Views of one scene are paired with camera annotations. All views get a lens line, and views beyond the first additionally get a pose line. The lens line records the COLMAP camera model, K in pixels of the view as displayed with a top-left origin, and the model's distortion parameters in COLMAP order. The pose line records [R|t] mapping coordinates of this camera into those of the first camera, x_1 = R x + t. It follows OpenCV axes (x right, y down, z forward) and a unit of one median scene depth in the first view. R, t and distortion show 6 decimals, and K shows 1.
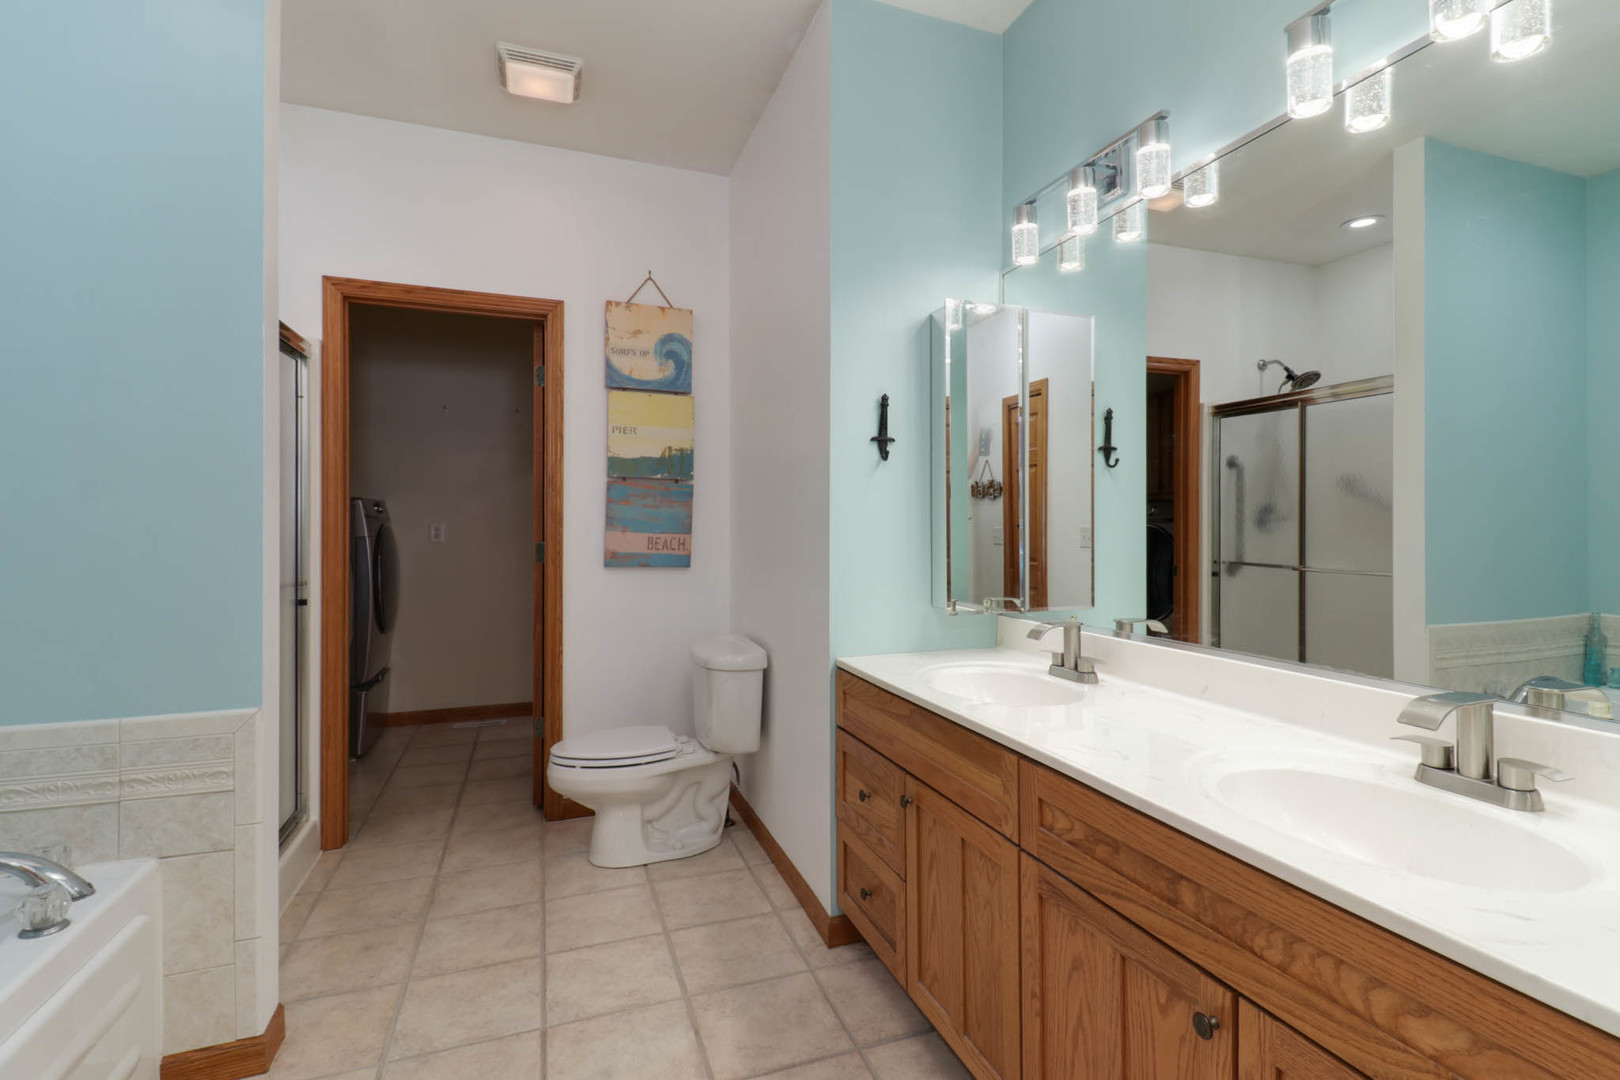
lens RADIAL K [[831.6, 0, 837.4], [0, 831.6, 523.6], [0, 0, 1]] dist [0.026654, -0.016590]
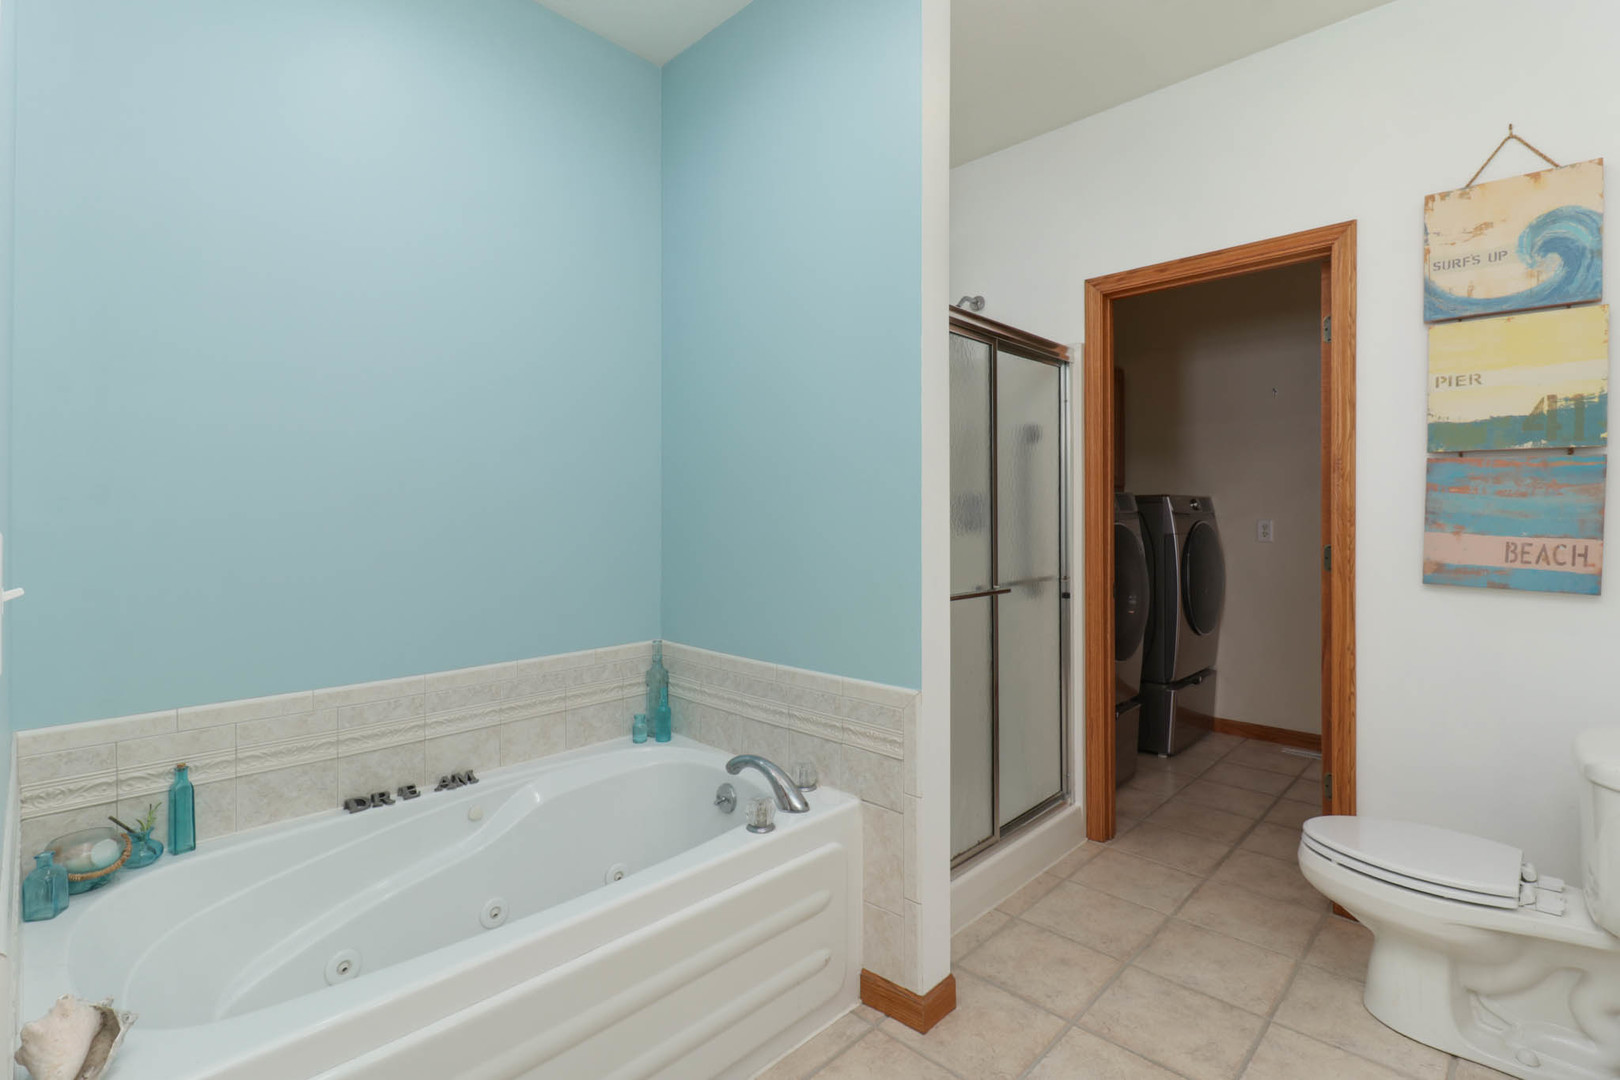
lens RADIAL K [[750.0, 0, 825.9], [0, 750.0, 521.0], [0, 0, 1]] dist [0.019848, -0.013656]
pose [[0.412499, 0.000964, -0.910957, 0.087178], [-0.000563, 1.000000, 0.000803, -0.000406], [0.910958, 0.000182, 0.412499, 0.296607]]
